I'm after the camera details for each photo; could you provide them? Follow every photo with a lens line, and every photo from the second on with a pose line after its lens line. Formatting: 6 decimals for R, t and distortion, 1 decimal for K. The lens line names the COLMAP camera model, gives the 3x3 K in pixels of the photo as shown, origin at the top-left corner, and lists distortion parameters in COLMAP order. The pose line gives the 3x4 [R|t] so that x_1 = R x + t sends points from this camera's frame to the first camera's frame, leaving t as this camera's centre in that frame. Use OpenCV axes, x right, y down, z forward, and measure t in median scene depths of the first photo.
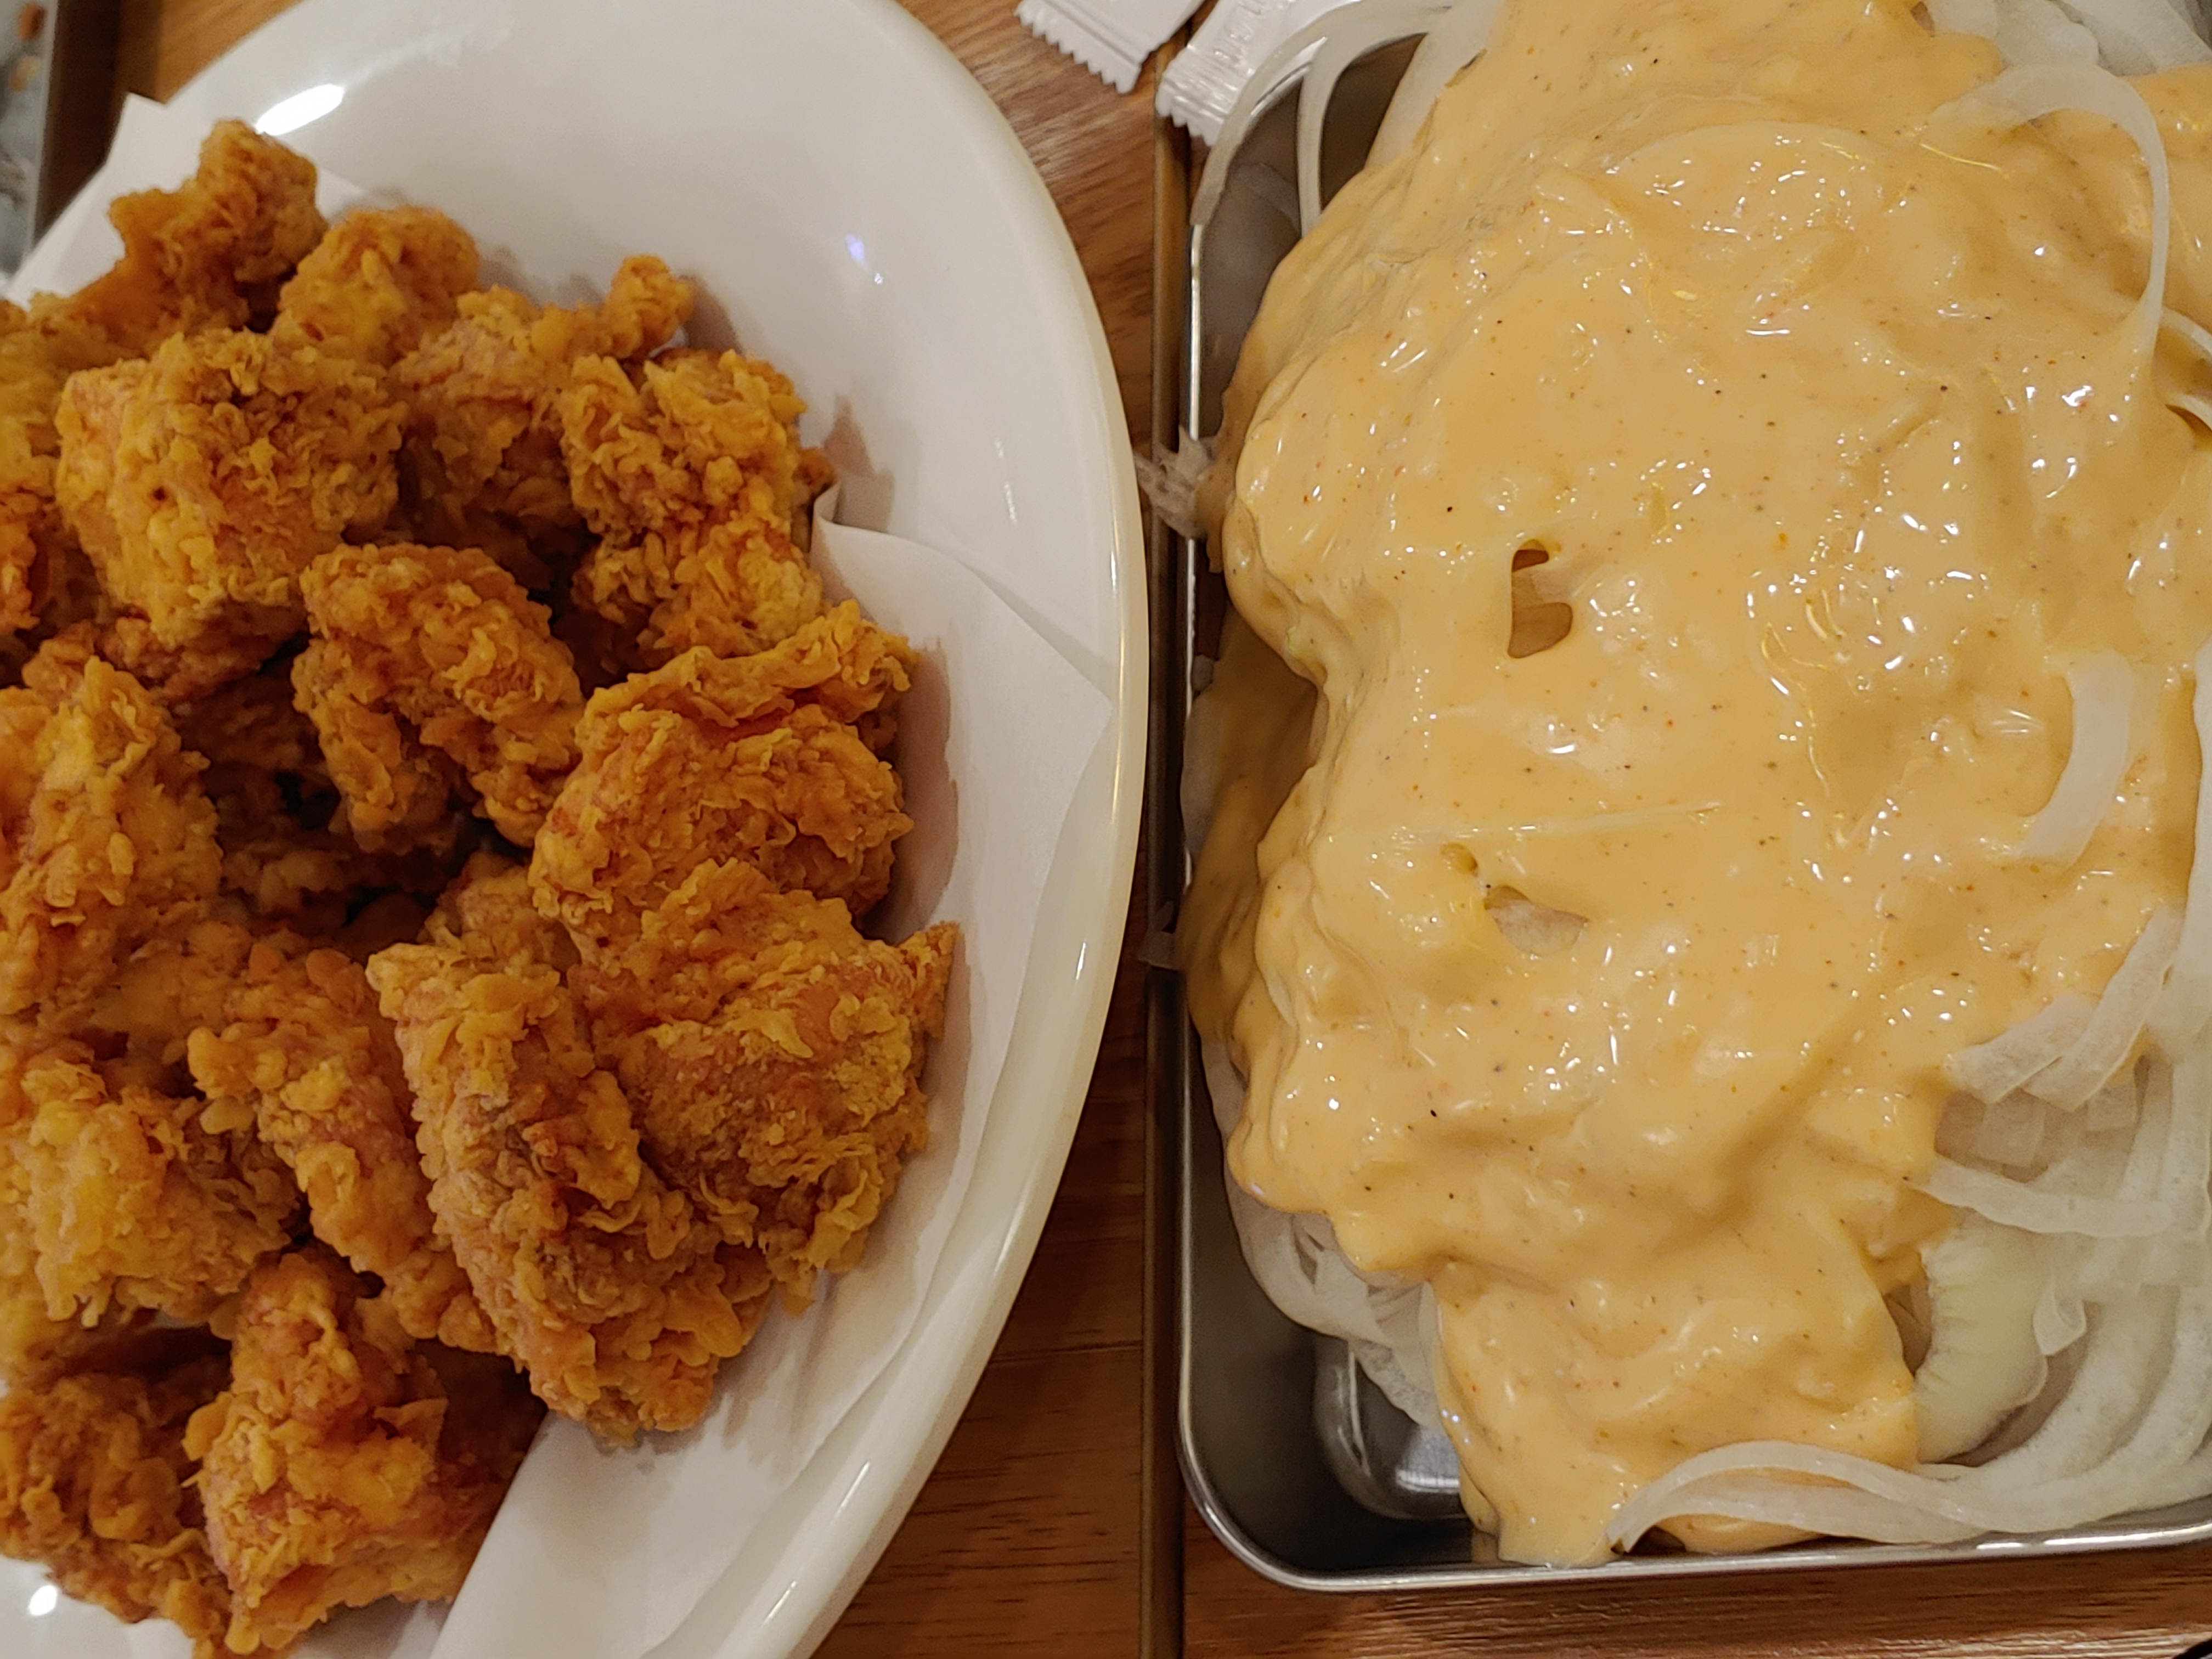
lens RADIAL K [[3317.2, 0, 1106.0], [0, 3317.2, 829.5], [0, 0, 1]] dist [0.365619, -1.797580]
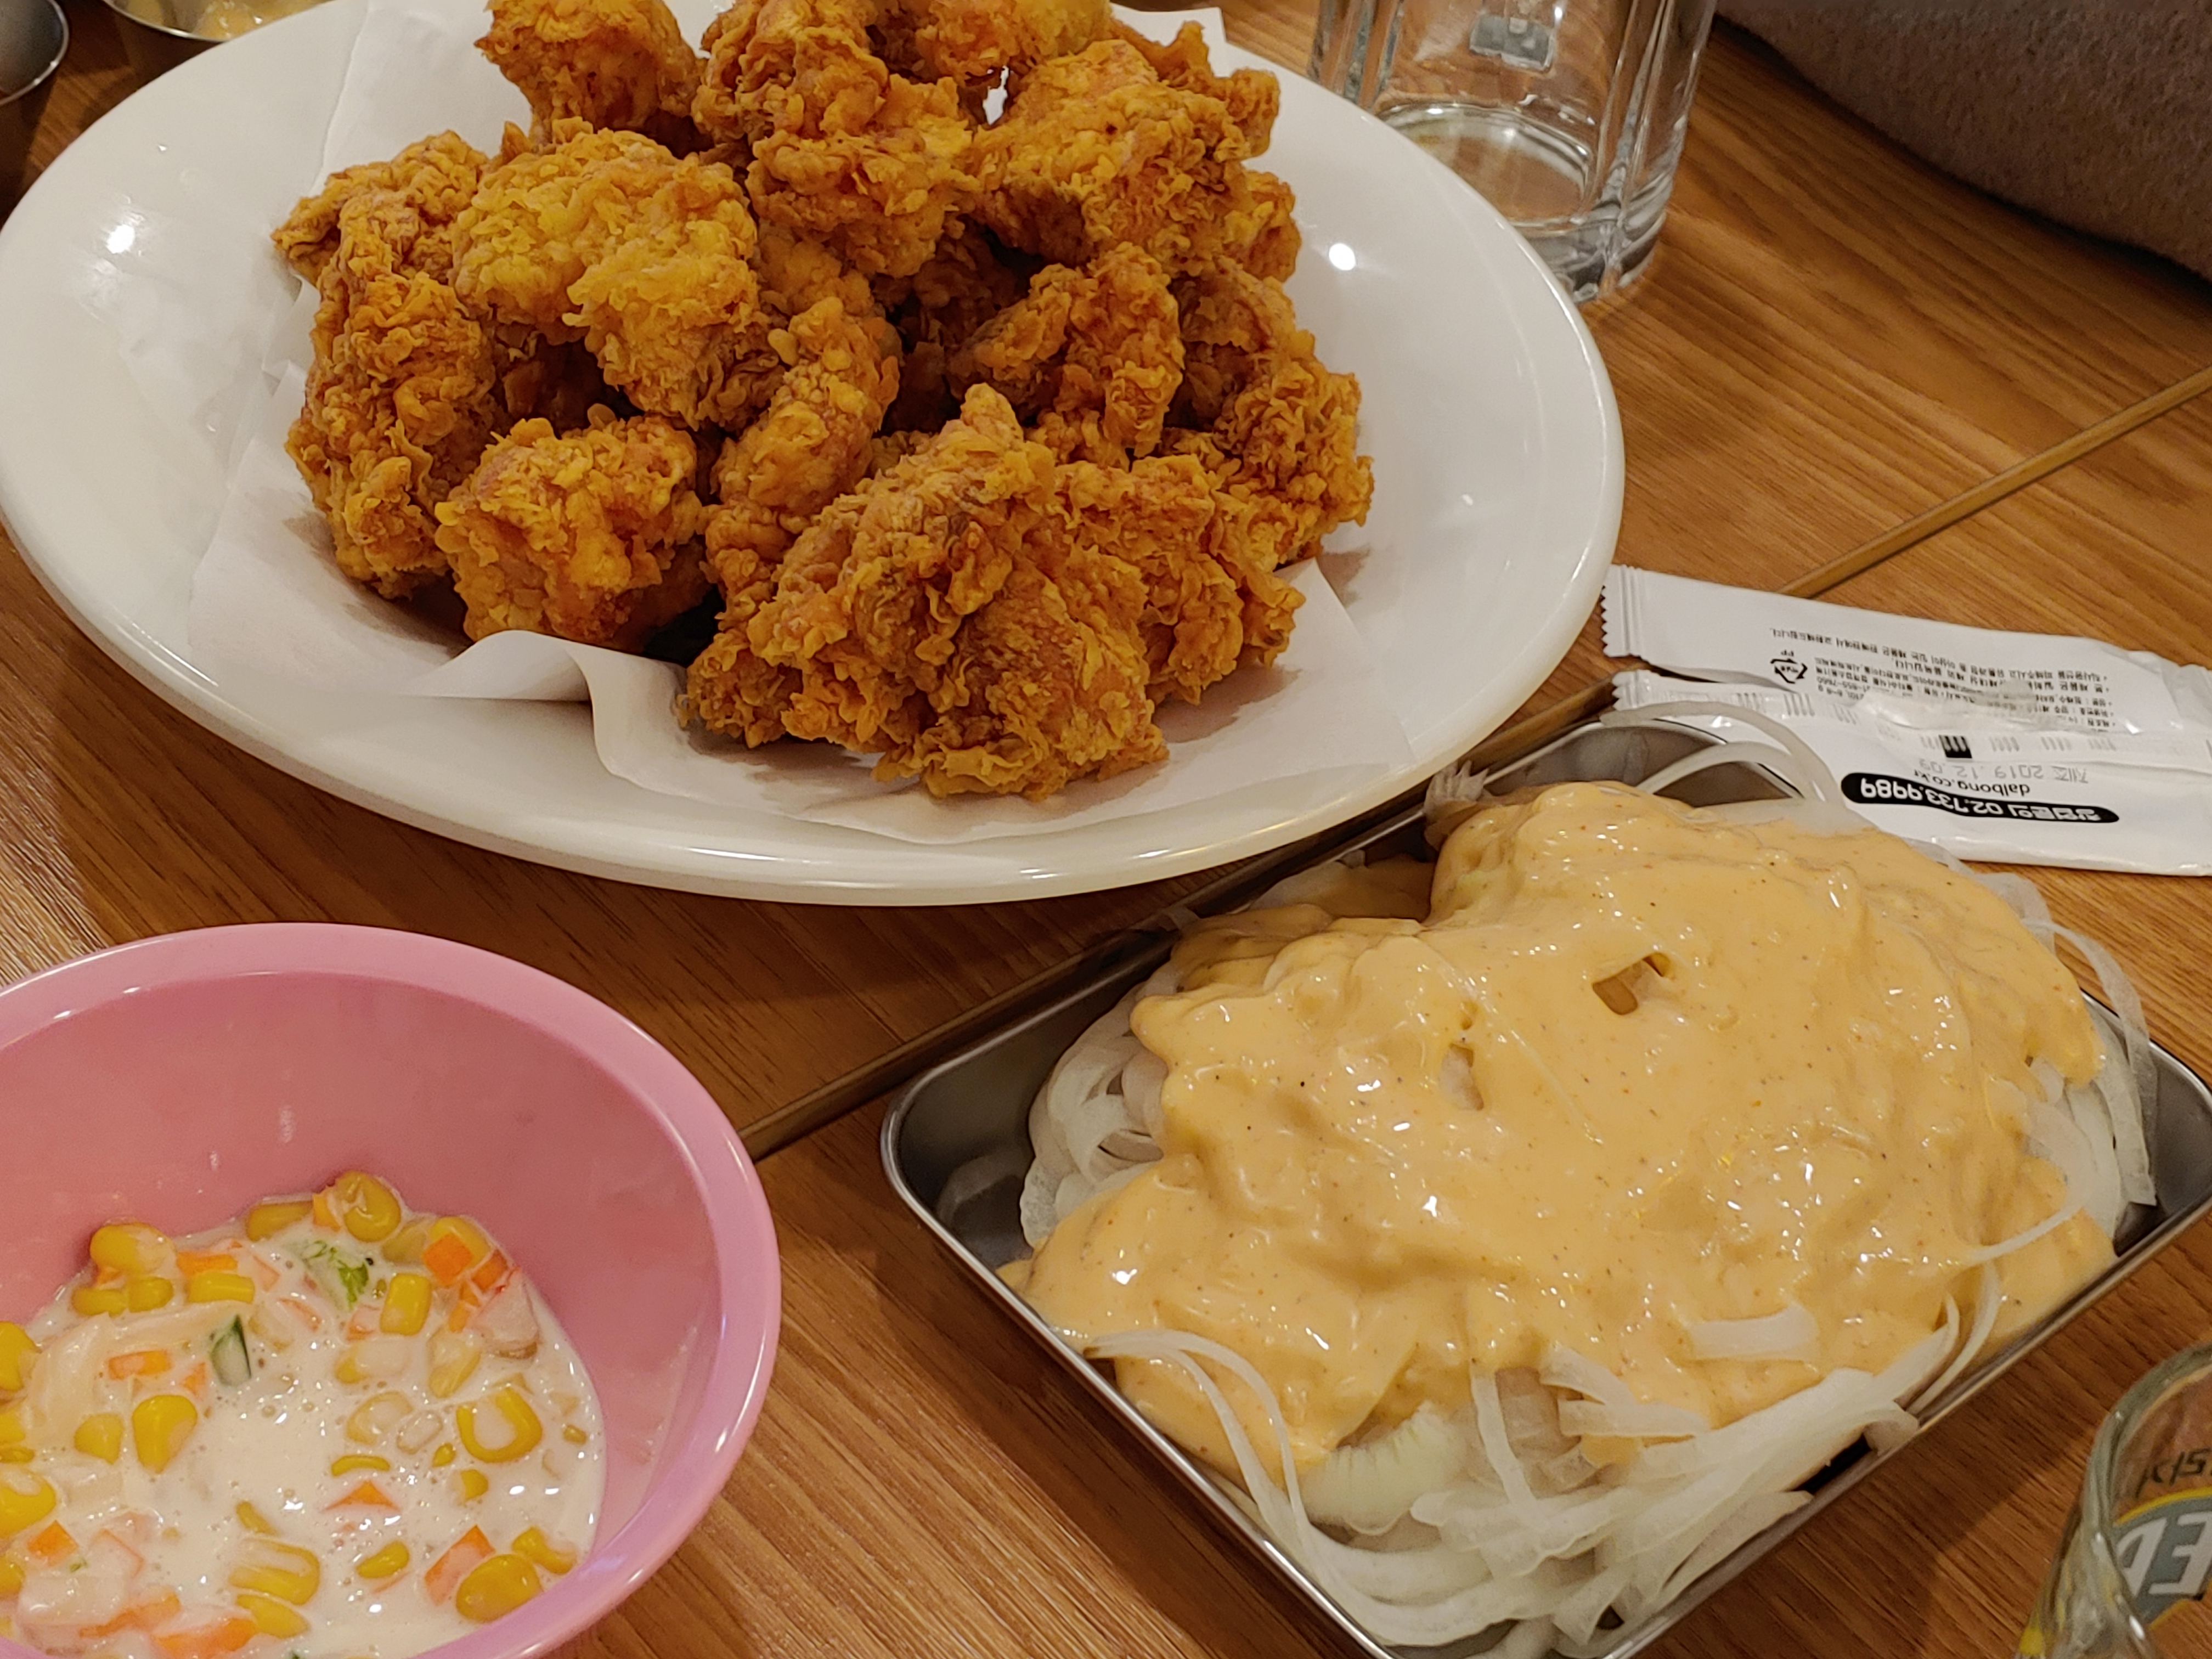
lens RADIAL K [[3317.2, 0, 1106.0], [0, 3317.2, 829.5], [0, 0, 1]] dist [0.365619, -1.797580]
pose [[0.454907, 0.890518, 0.006171, -0.037858], [-0.856571, 0.439440, -0.270517, 0.424835], [-0.243612, 0.117774, 0.962695, -0.302578]]
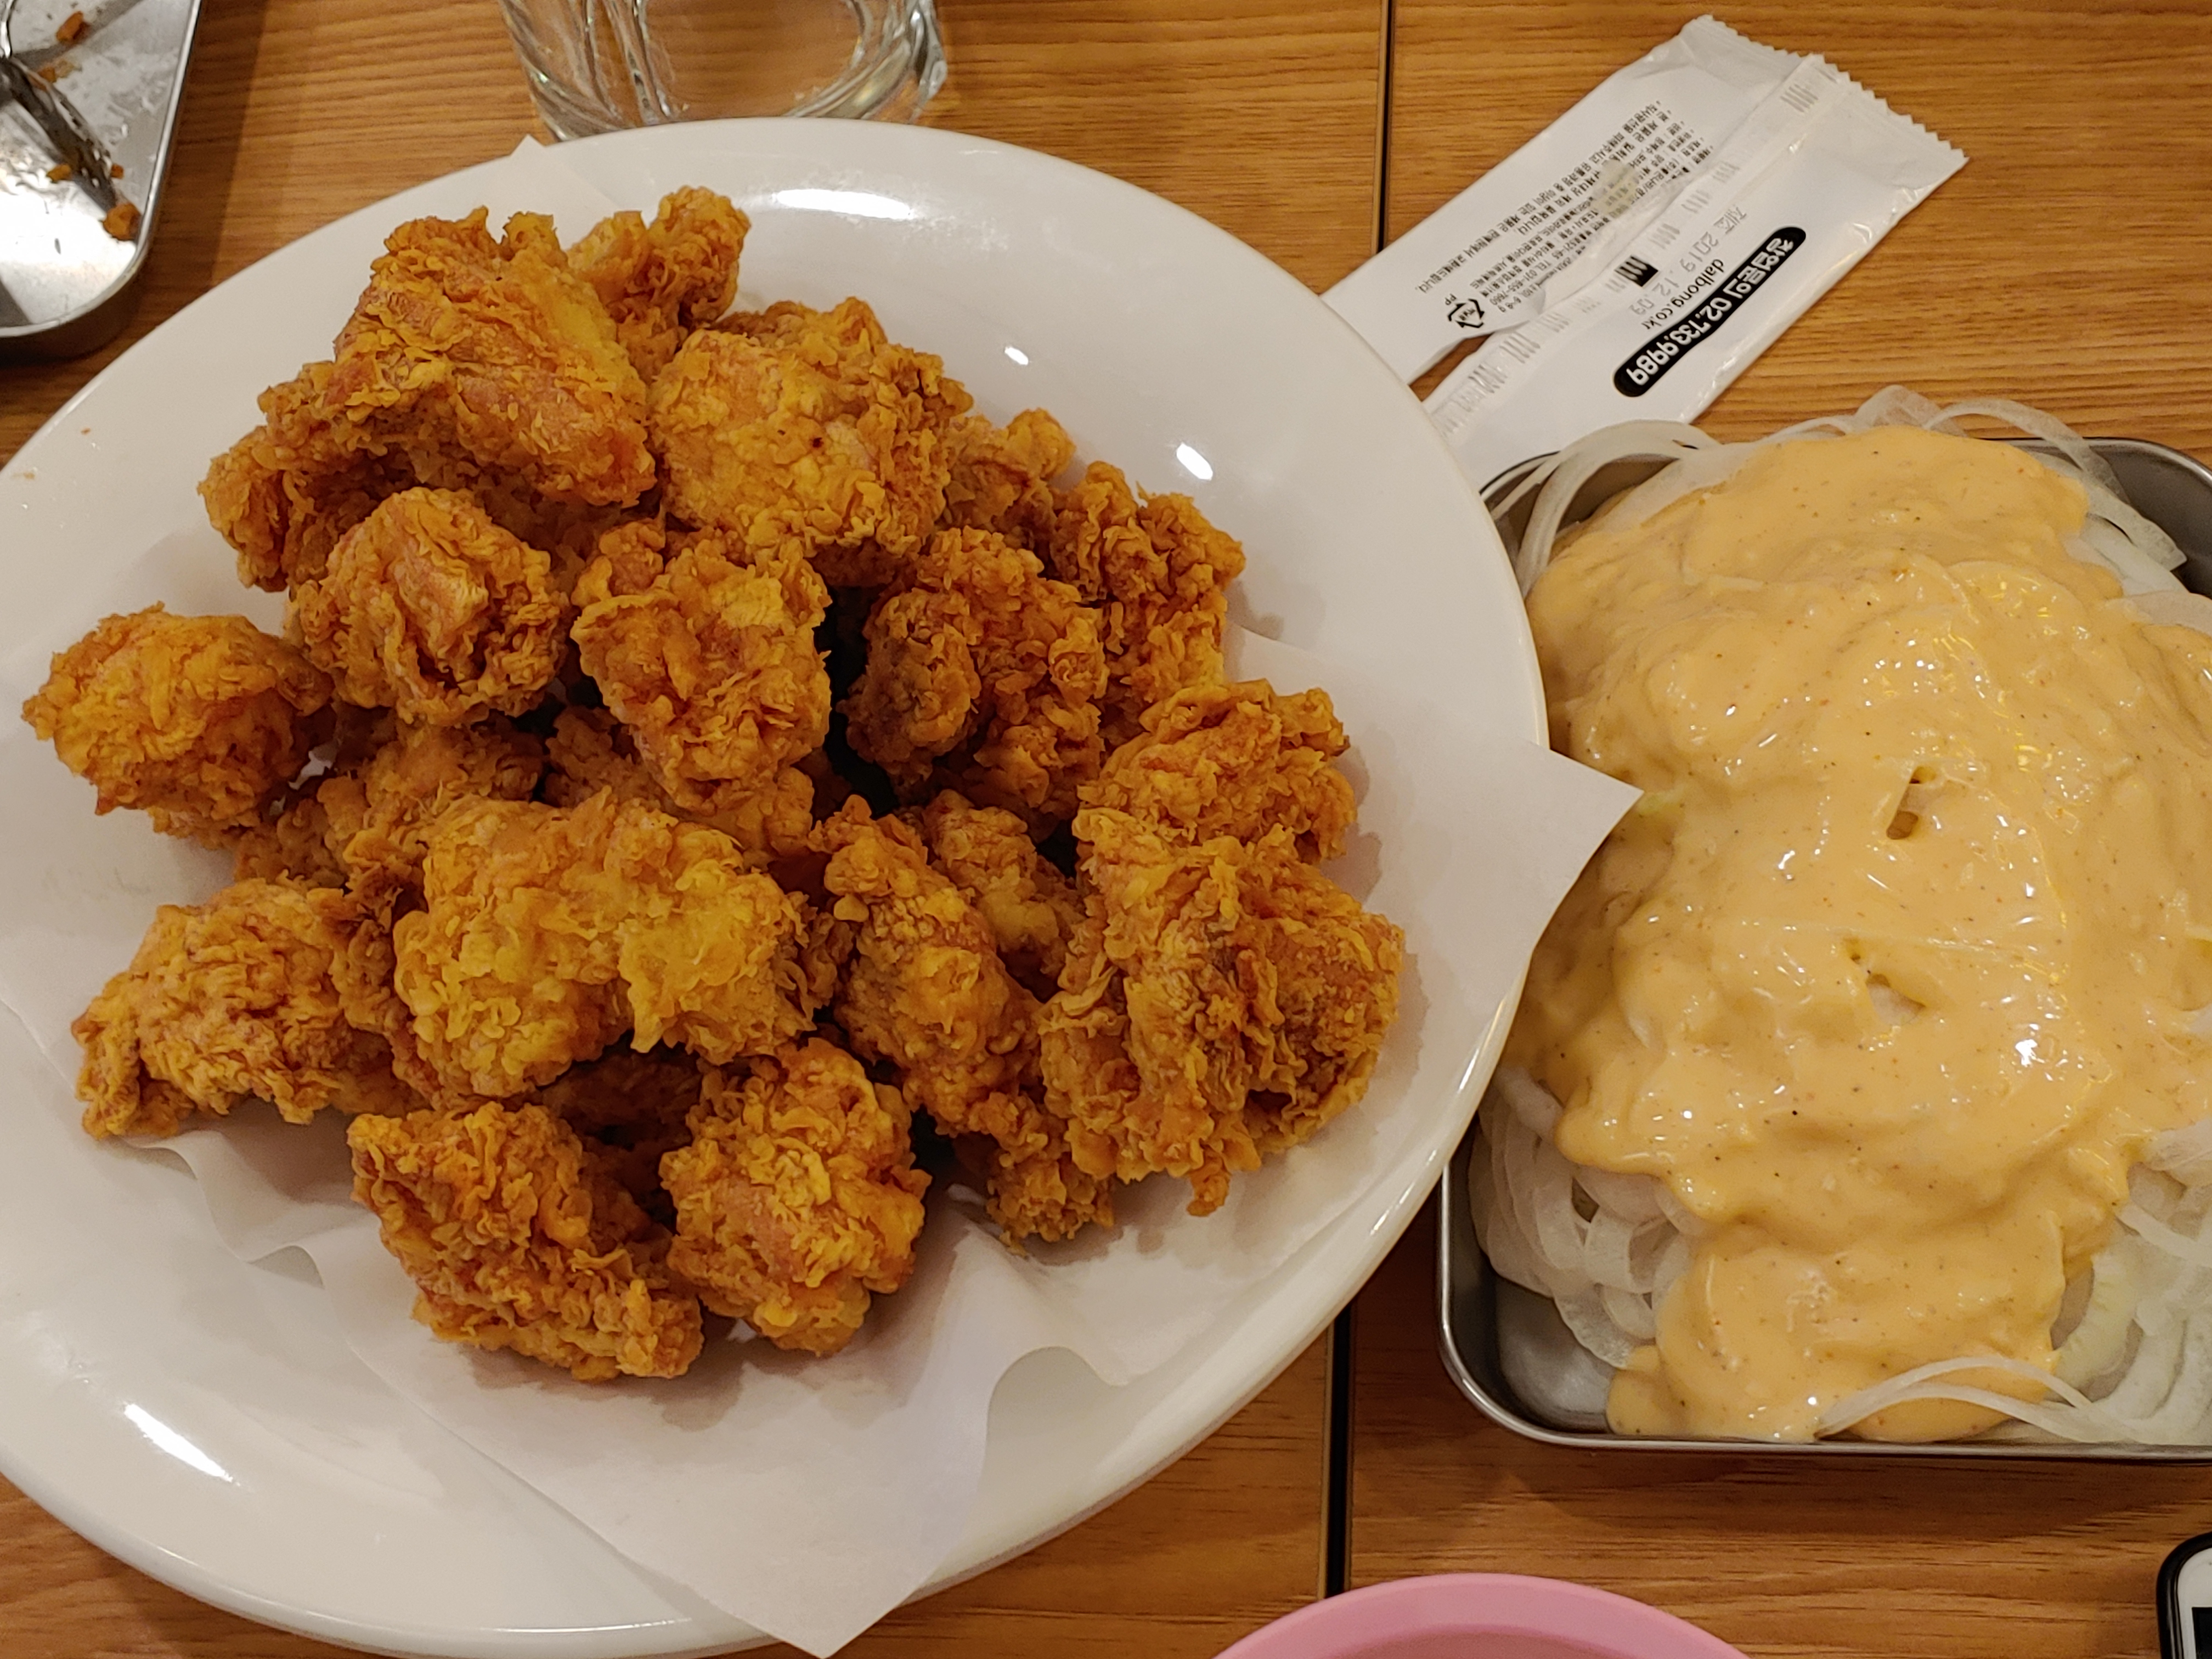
lens RADIAL K [[3294.6, 0, 1191.6], [0, 3294.6, 916.6], [0, 0, 1]] dist [0.396485, -1.737914]
pose [[0.844157, 0.293468, 0.448638, -0.711396], [-0.209305, 0.950860, -0.228159, 0.345178], [-0.493549, 0.098700, 0.864099, -0.135112]]
